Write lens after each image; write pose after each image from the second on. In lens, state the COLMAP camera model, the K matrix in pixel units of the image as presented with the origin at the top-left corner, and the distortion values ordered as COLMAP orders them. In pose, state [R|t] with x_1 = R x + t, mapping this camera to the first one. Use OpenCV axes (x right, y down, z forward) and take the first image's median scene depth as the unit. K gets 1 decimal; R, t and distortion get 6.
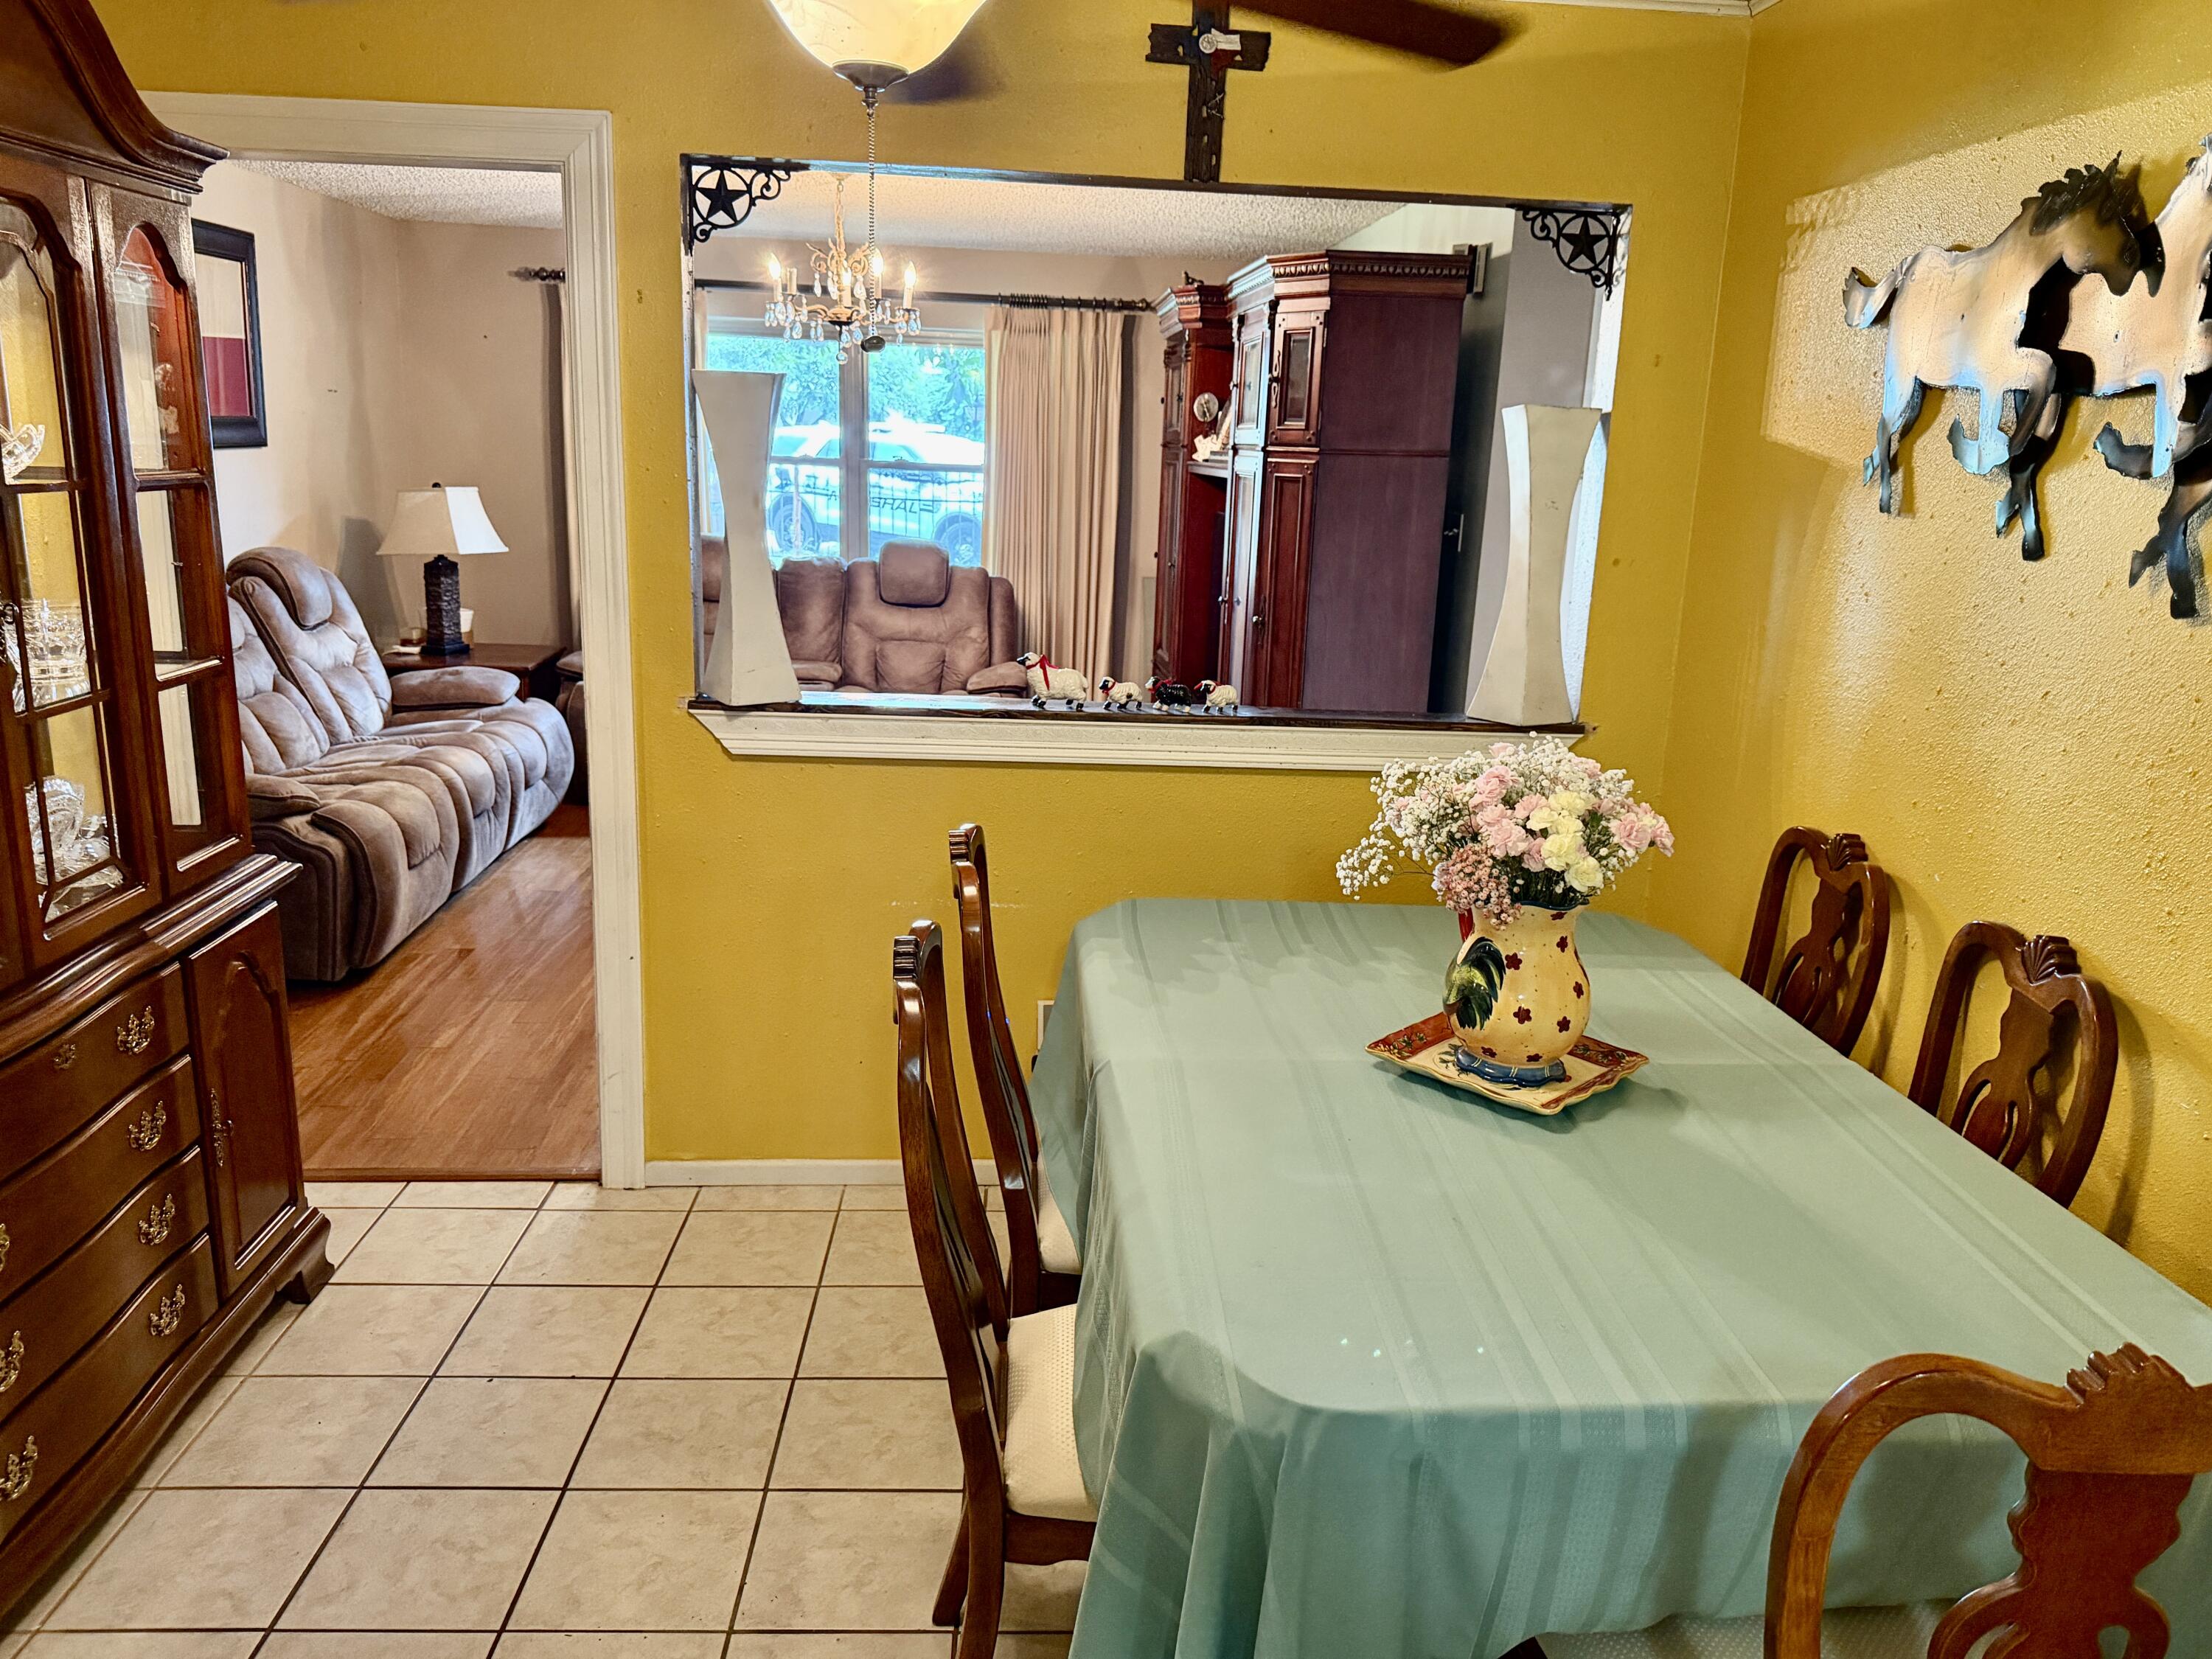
lens RADIAL K [[1618.2, 0, 1103.6], [0, 1618.2, 810.4], [0, 0, 1]] dist [0.063668, -0.004496]
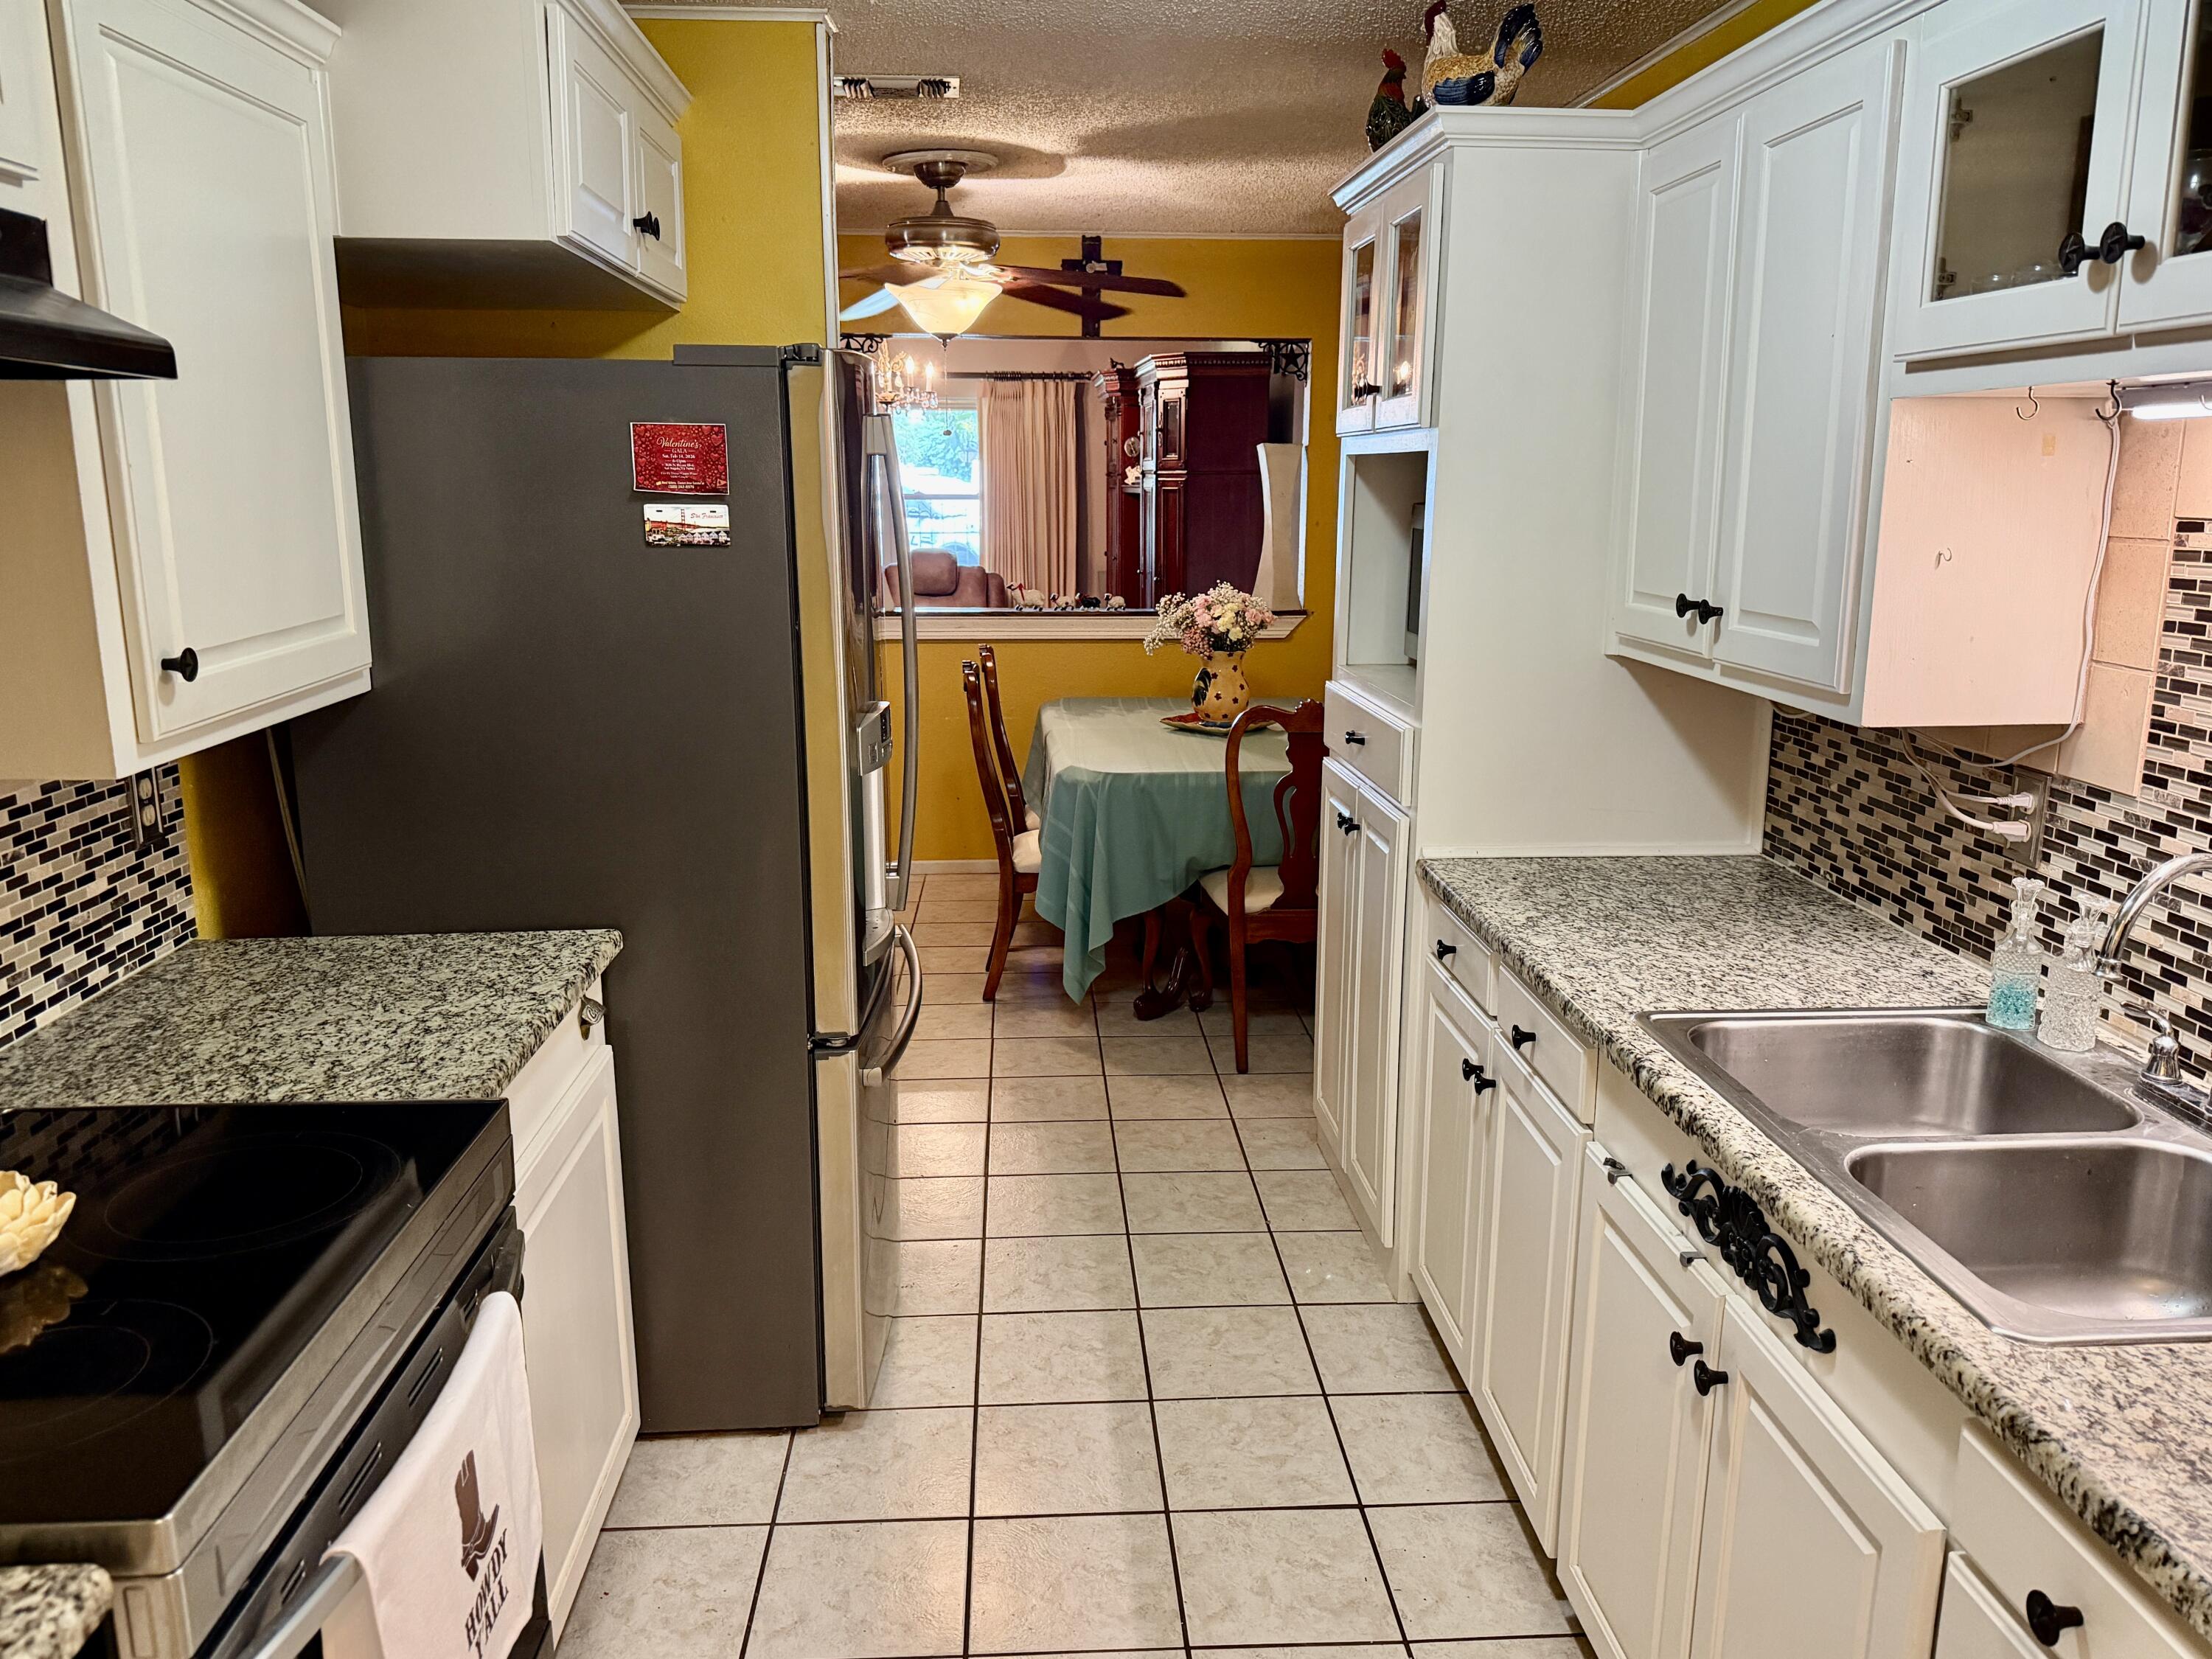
lens RADIAL K [[1618.2, 0, 1106.0], [0, 1618.2, 837.7], [0, 0, 1]] dist [0.063668, -0.004496]
pose [[0.999332, -0.036481, 0.002152, 0.032568], [0.036494, 0.999314, -0.006312, 0.146976], [-0.001921, 0.006387, 0.999978, -0.604825]]
